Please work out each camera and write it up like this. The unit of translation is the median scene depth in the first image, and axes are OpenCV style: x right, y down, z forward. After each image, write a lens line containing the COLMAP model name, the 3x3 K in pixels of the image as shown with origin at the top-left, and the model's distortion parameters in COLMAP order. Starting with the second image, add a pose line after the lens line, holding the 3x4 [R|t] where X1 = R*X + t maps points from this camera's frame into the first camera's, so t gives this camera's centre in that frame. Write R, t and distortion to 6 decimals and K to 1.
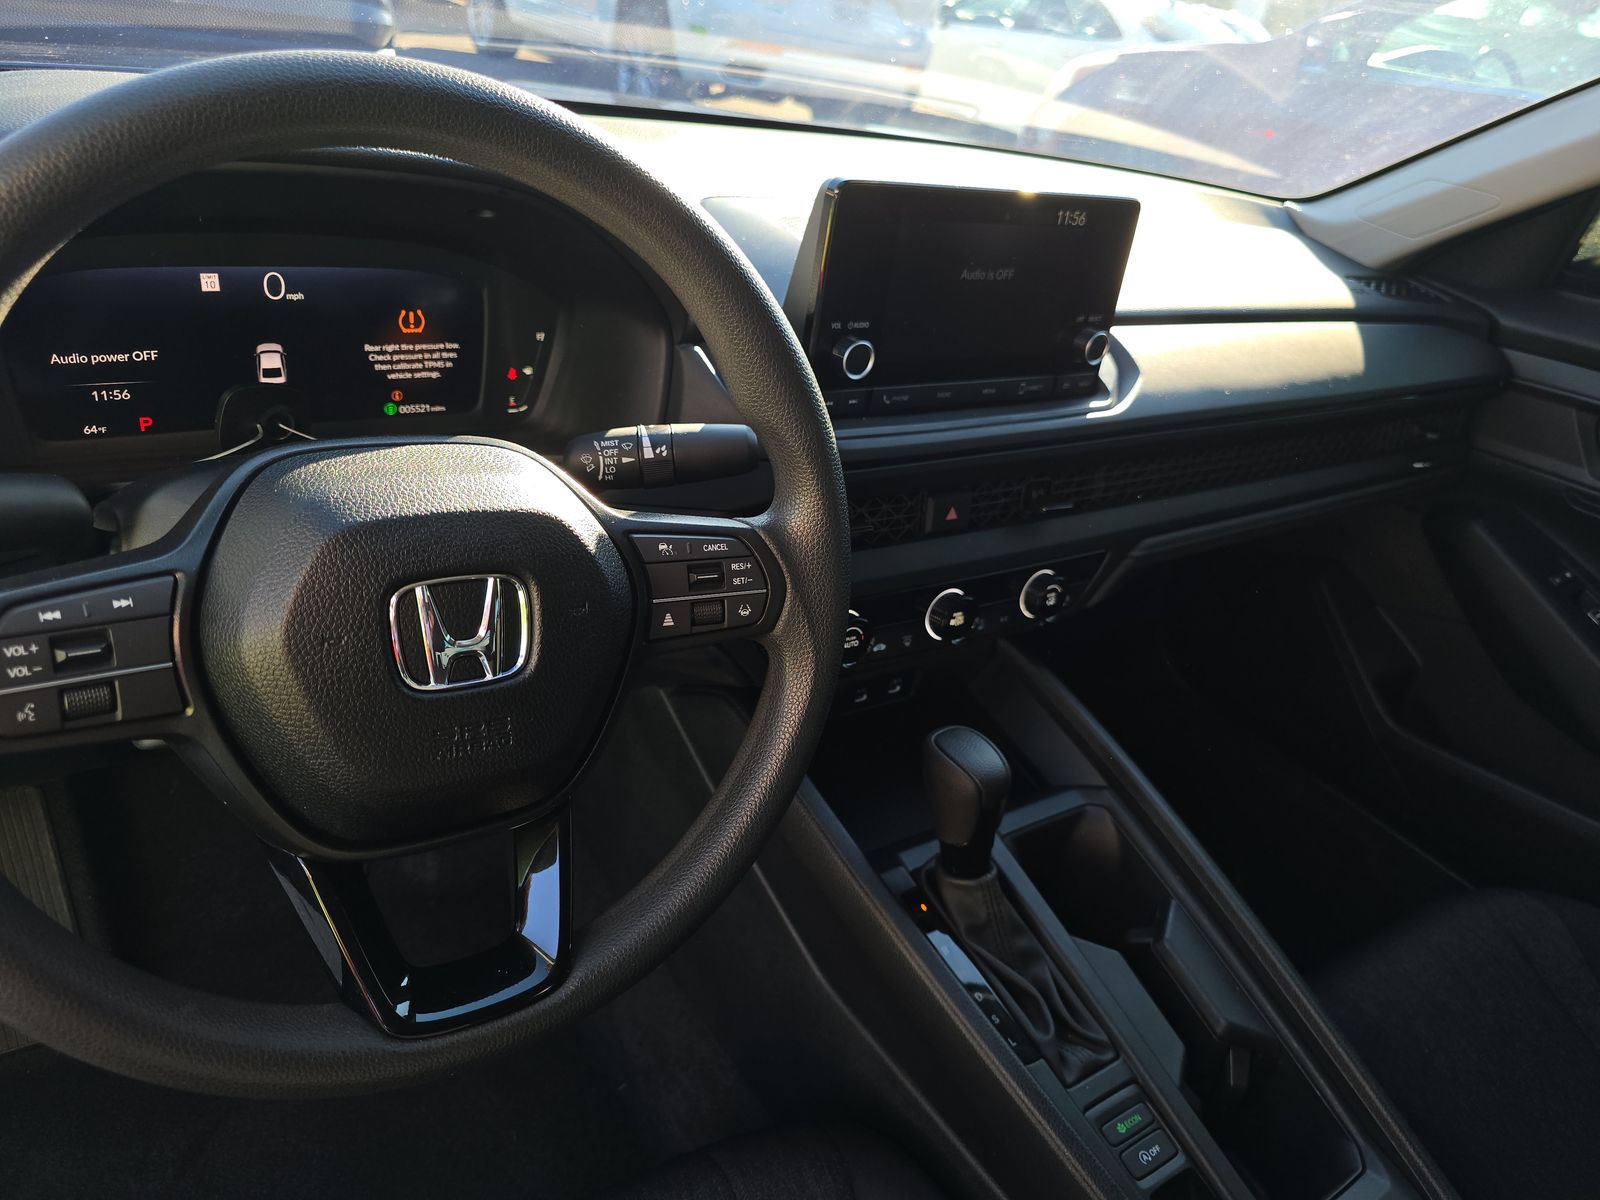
lens RADIAL K [[1099.8, 0, 798.8], [0, 1099.8, 589.4], [0, 0, 1]] dist [0.042490, -0.048544]
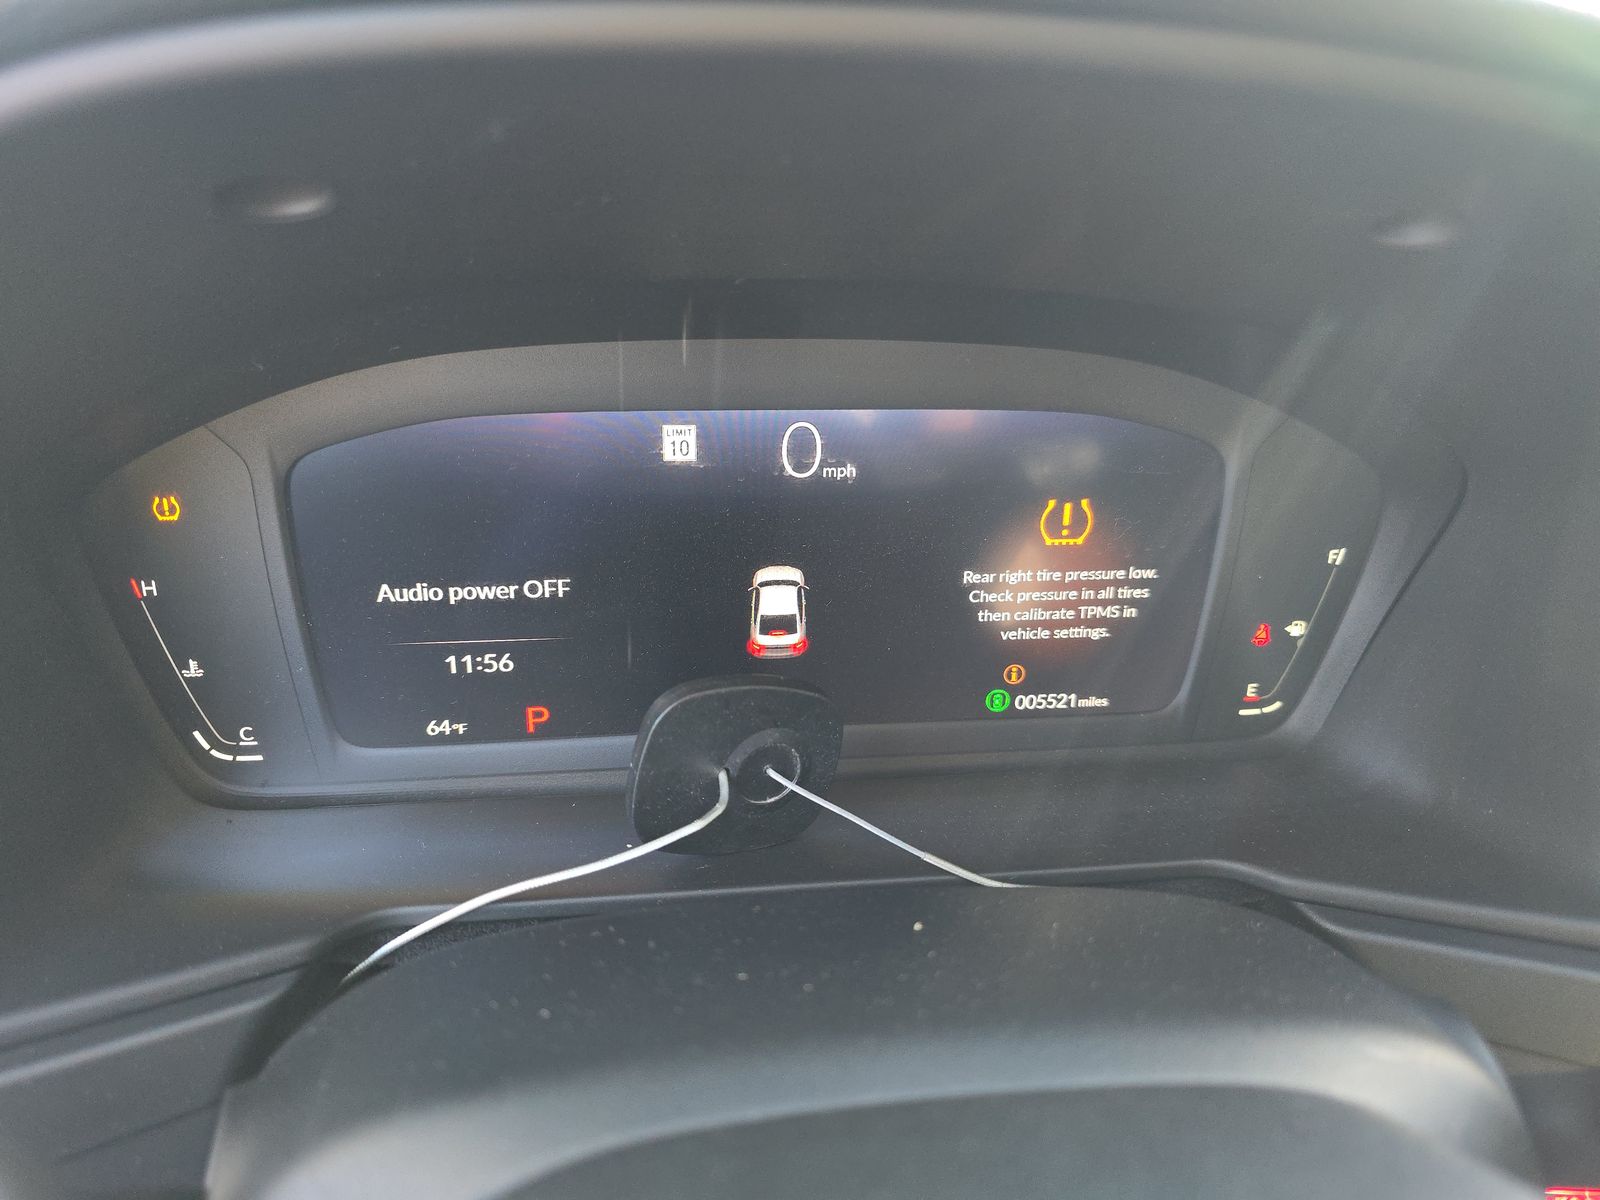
lens RADIAL K [[1099.8, 0, 798.8], [0, 1099.8, 589.4], [0, 0, 1]] dist [0.042490, -0.048544]
pose [[0.895052, 0.069138, -0.440570, -0.277245], [-0.118105, 0.989384, -0.084676, -0.183722], [0.430038, 0.127823, 0.893716, 0.618094]]
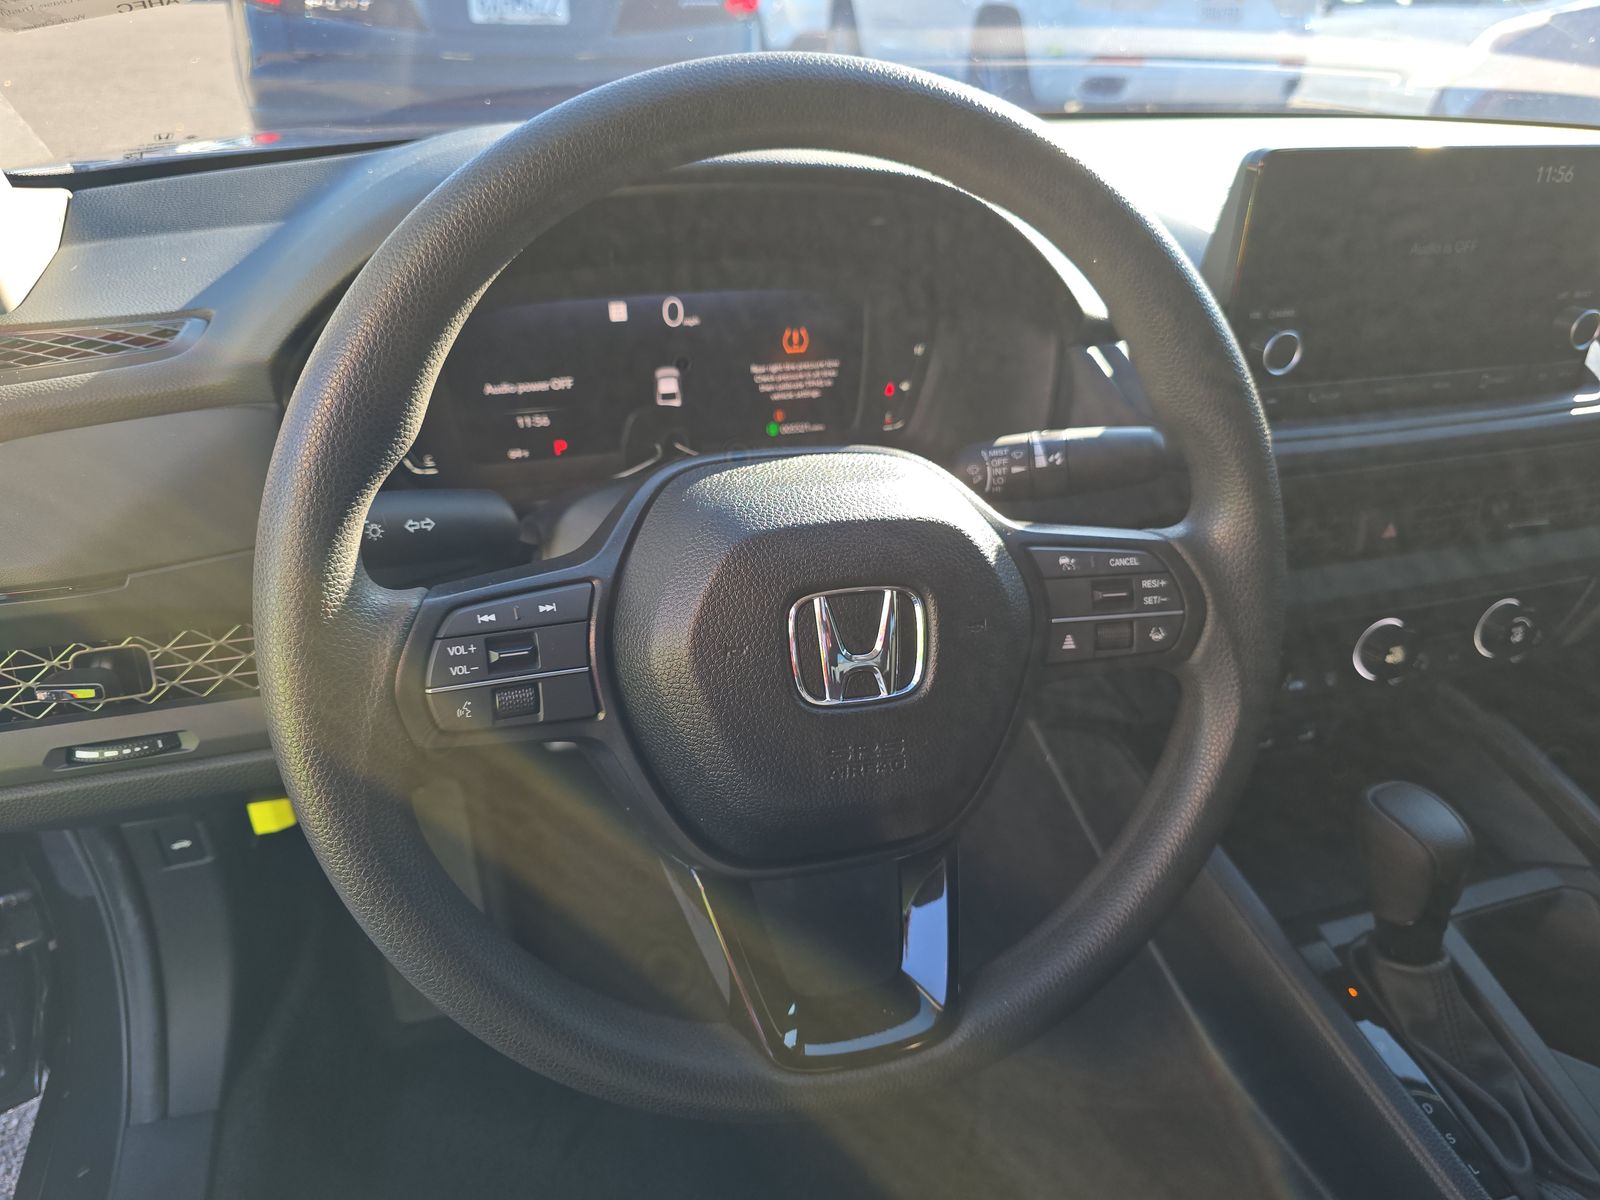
lens RADIAL K [[1099.8, 0, 798.8], [0, 1099.8, 589.4], [0, 0, 1]] dist [0.042490, -0.048544]
pose [[0.954923, 0.012547, -0.296588, -0.052214], [-0.021318, 0.999425, -0.026355, 0.011179], [0.296086, 0.031490, 0.954642, 0.056379]]
